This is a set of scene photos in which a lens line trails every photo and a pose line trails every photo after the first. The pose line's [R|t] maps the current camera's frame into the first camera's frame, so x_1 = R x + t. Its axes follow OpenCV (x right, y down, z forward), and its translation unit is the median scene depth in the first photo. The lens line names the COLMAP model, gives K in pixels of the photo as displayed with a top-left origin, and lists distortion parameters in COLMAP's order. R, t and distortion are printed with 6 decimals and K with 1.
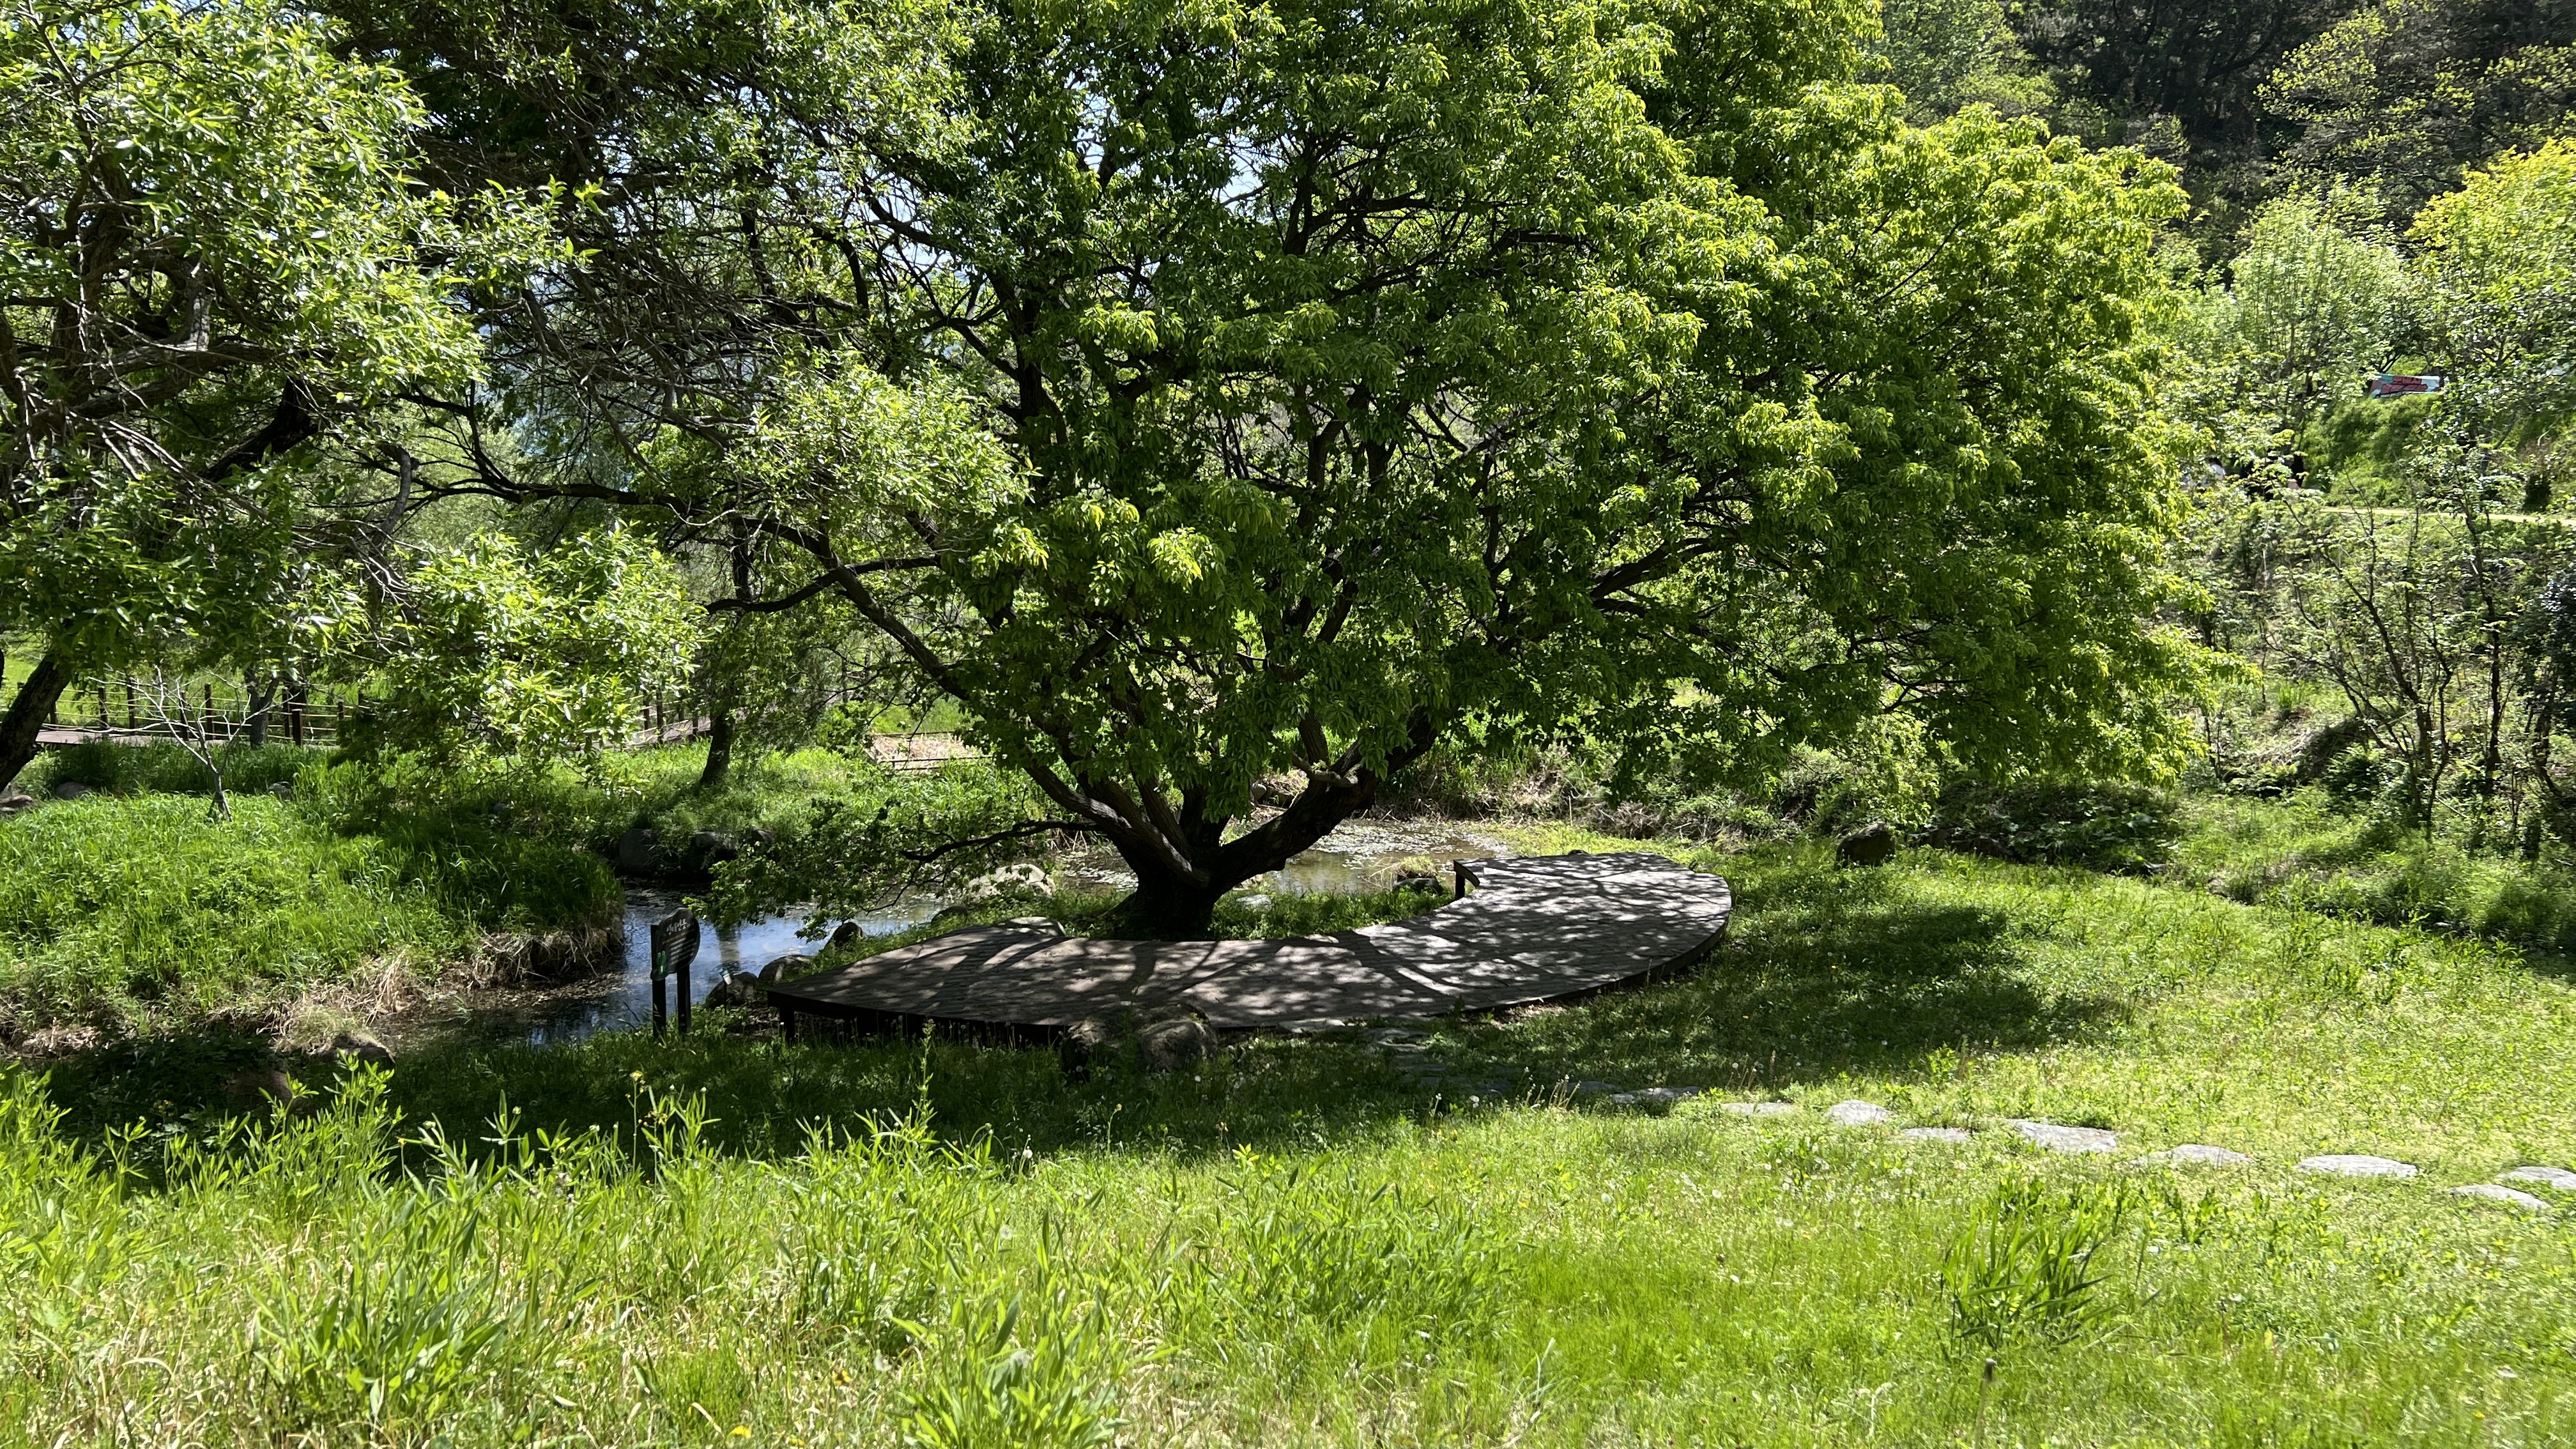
lens RADIAL K [[1838.3, 0, 1290.3], [0, 1838.3, 762.6], [0, 0, 1]] dist [0.060895, -0.000173]
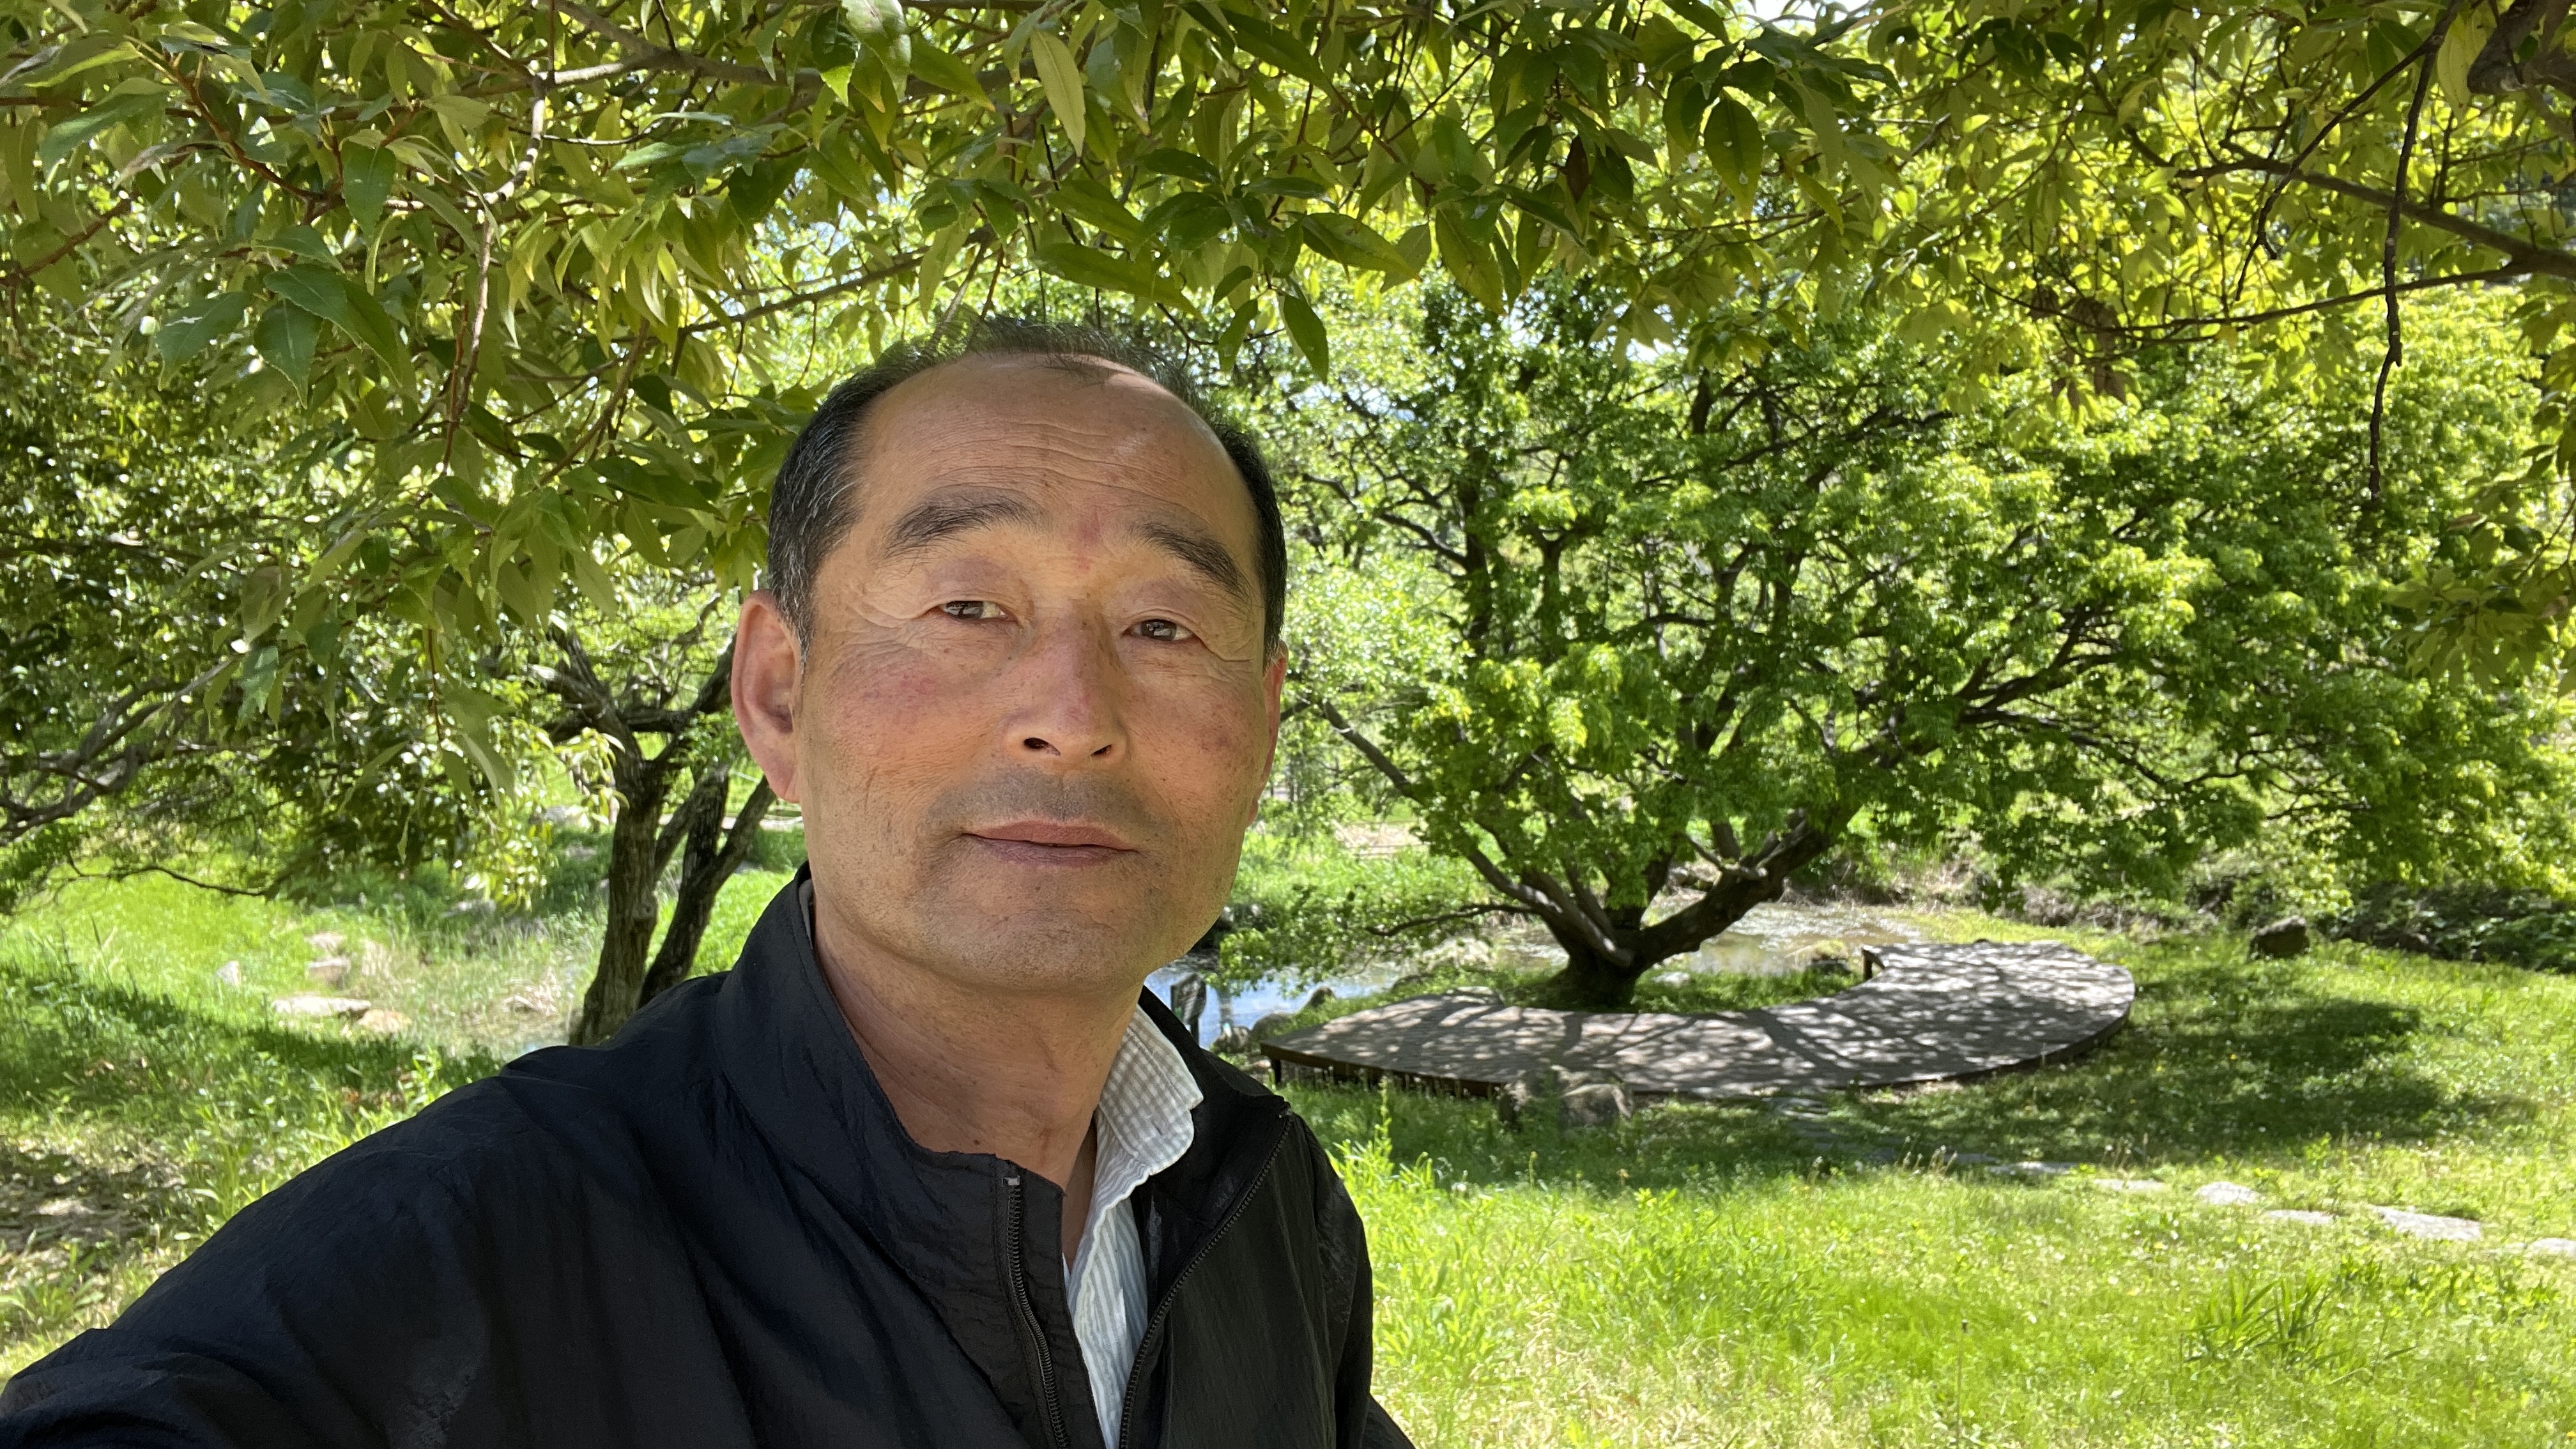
lens RADIAL K [[1941.2, 0, 1288.0], [0, 1941.2, 724.5], [0, 0, 1]] dist [-0.001900, -0.002347]
pose [[0.969527, -0.002023, -0.244977, 0.044171], [-0.007667, 0.999225, -0.038596, -0.032691], [0.244865, 0.039298, 0.968760, -0.214322]]
